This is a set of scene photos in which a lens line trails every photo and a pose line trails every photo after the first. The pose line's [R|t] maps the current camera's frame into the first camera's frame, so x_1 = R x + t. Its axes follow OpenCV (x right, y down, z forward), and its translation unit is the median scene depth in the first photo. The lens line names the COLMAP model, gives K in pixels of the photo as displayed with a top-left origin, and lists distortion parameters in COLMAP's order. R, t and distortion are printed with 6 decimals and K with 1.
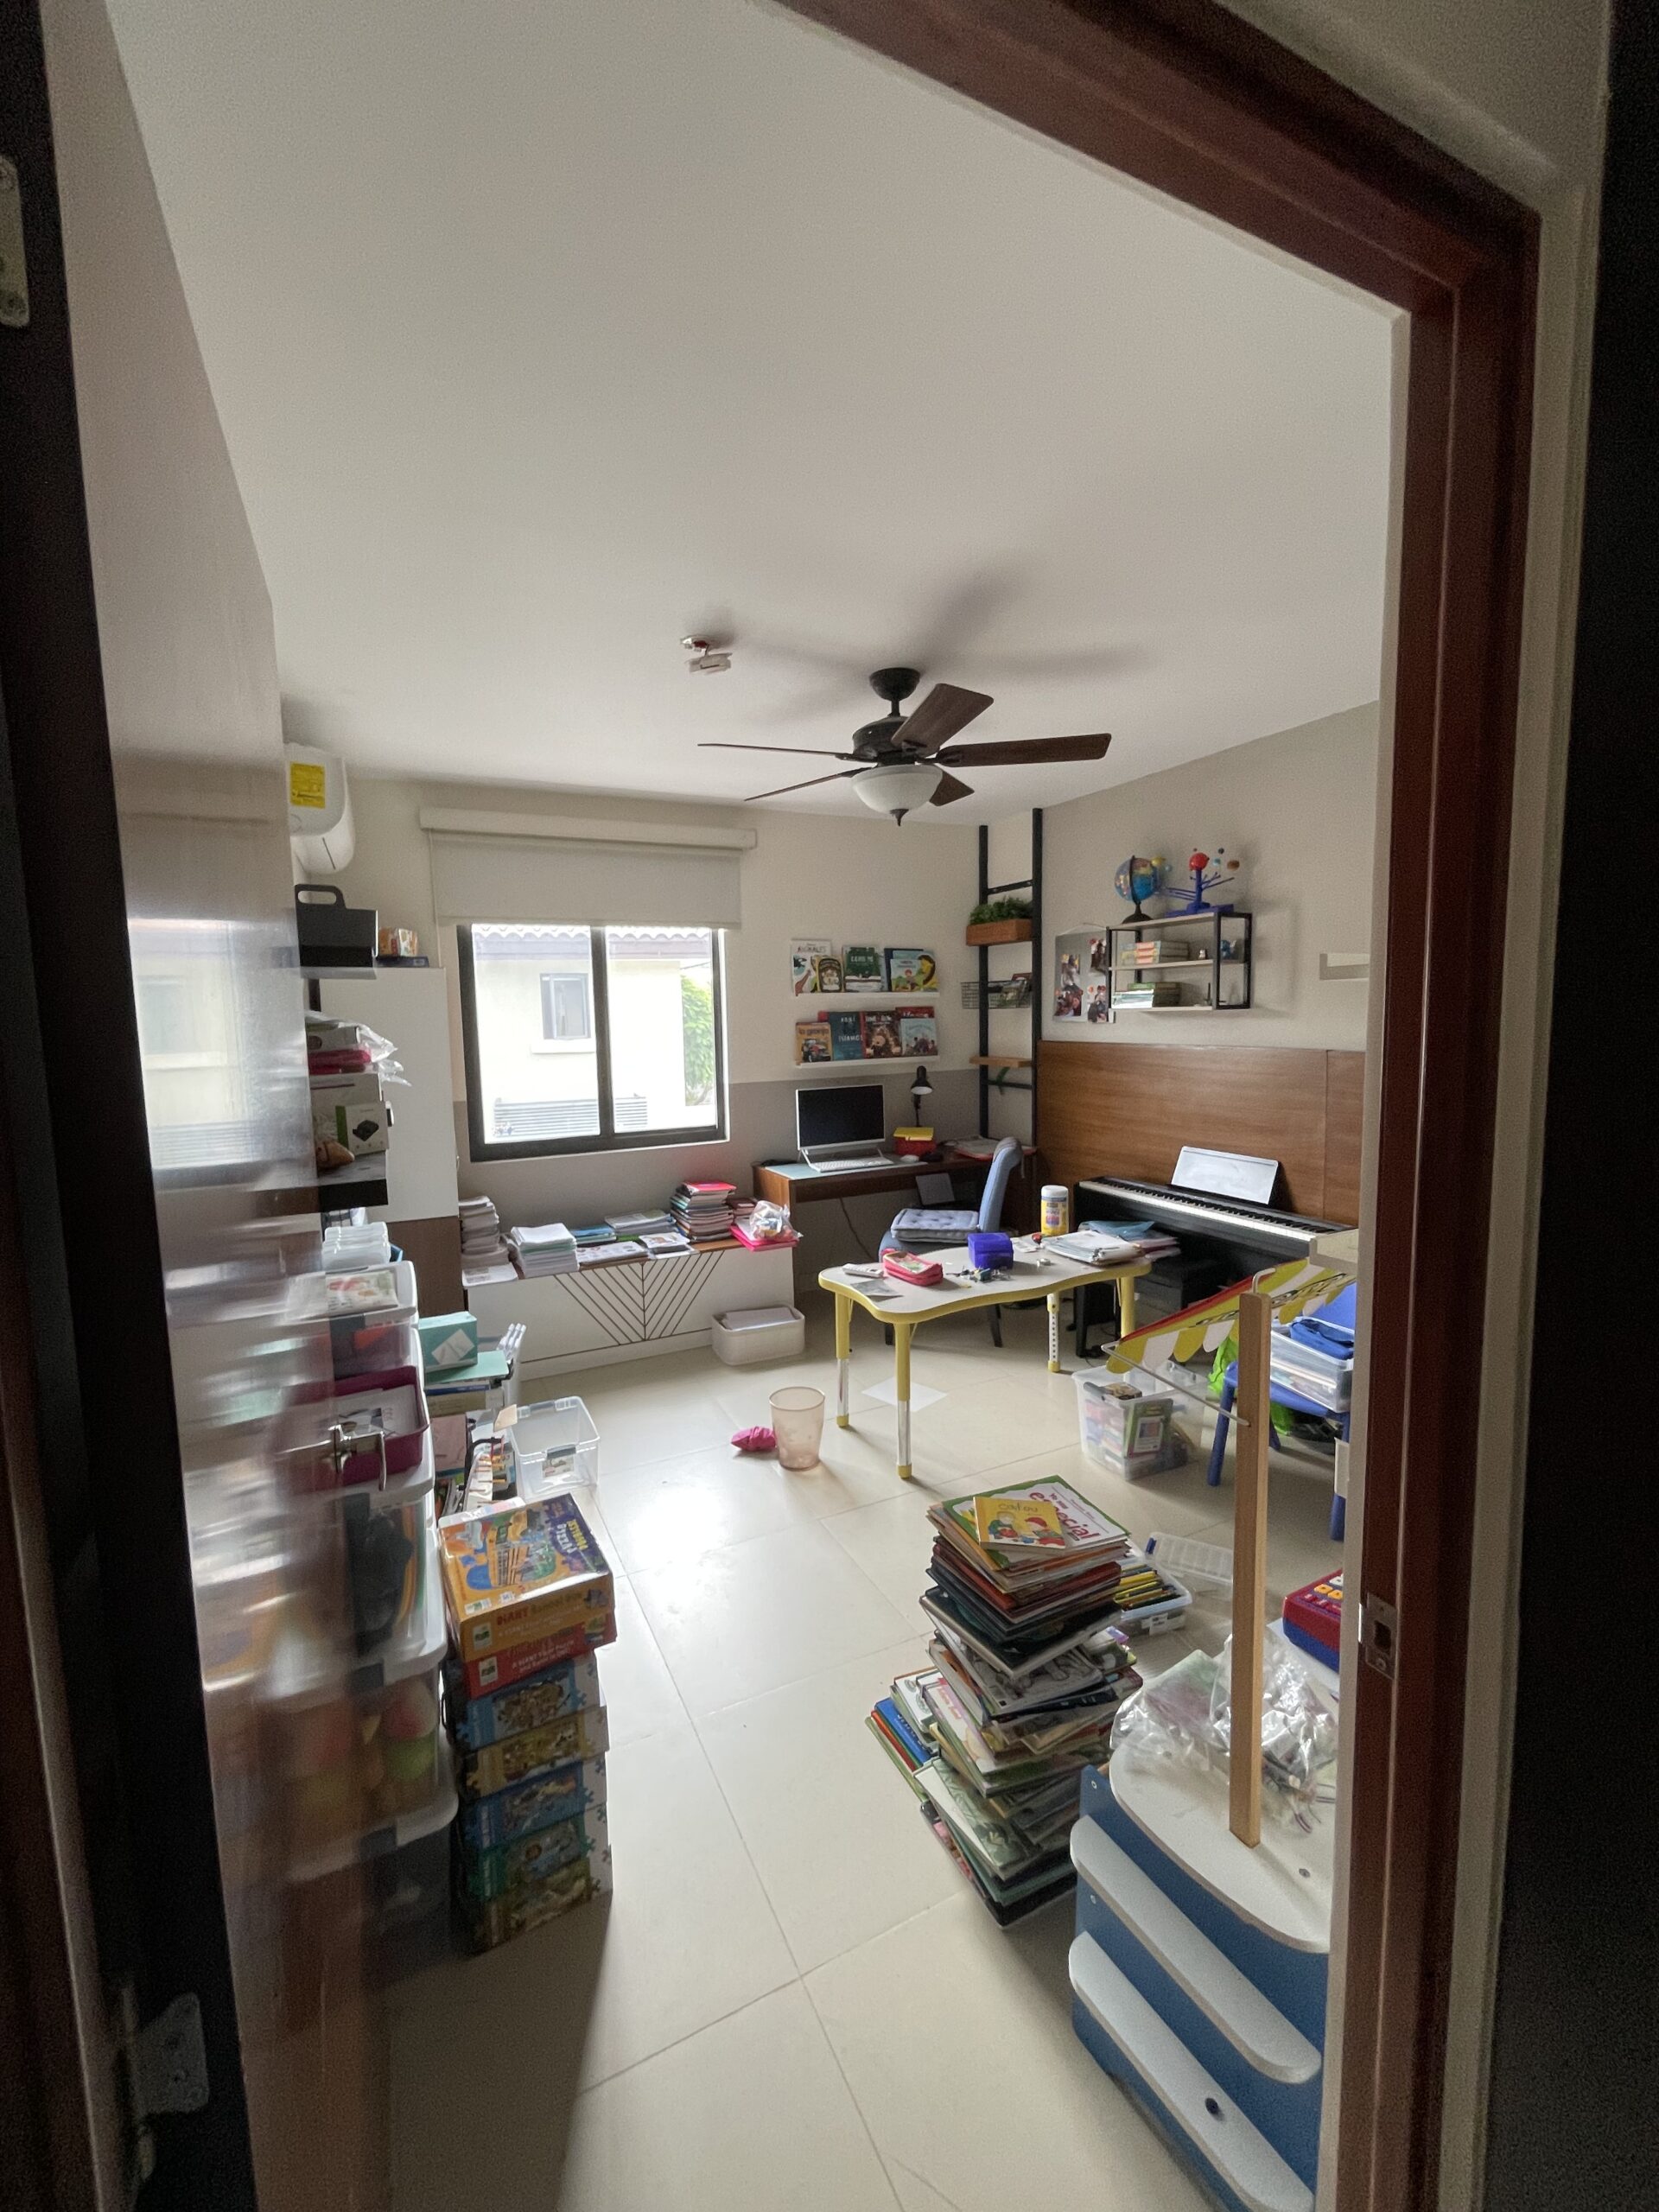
lens RADIAL K [[907.9, 0, 821.8], [0, 907.9, 1097.9], [0, 0, 1]] dist [-0.015813, 0.009564]
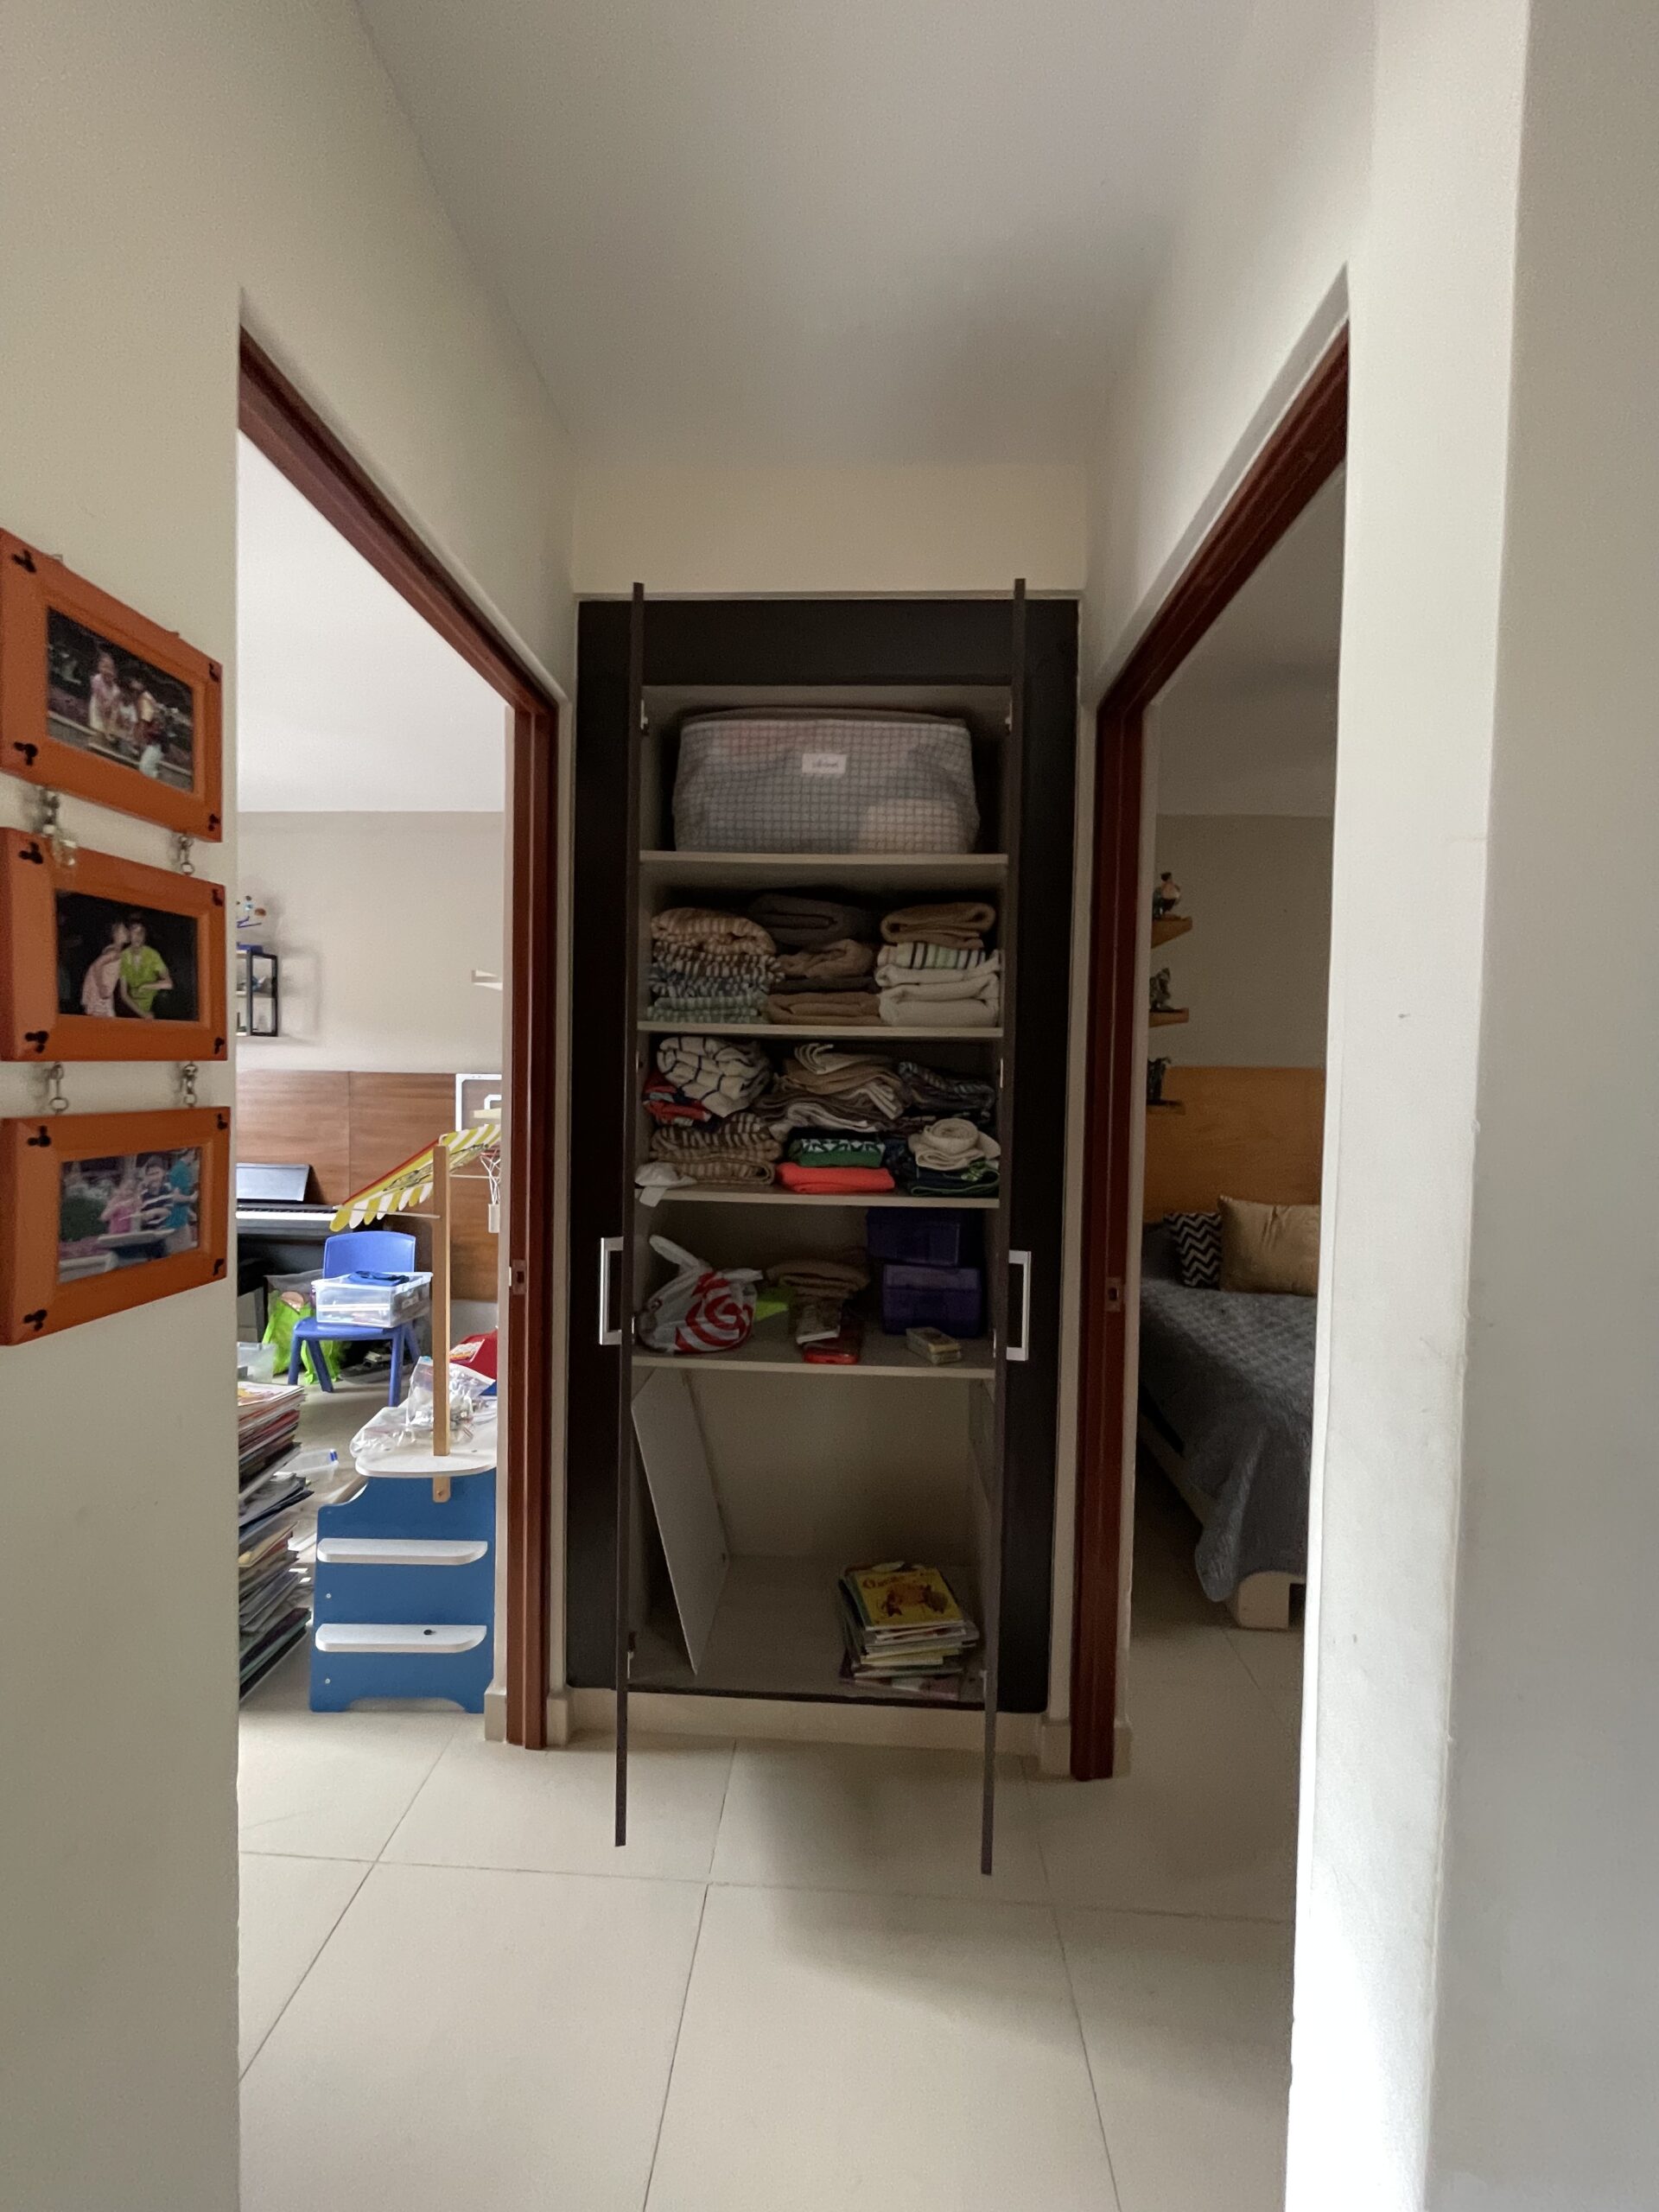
lens RADIAL K [[907.9, 0, 821.8], [0, 907.9, 1097.9], [0, 0, 1]] dist [-0.015813, 0.009564]
pose [[0.476628, 0.003518, 0.879098, -0.220882], [0.057607, 0.997718, -0.035226, 0.062382], [-0.877216, 0.067432, 0.475337, -0.165439]]
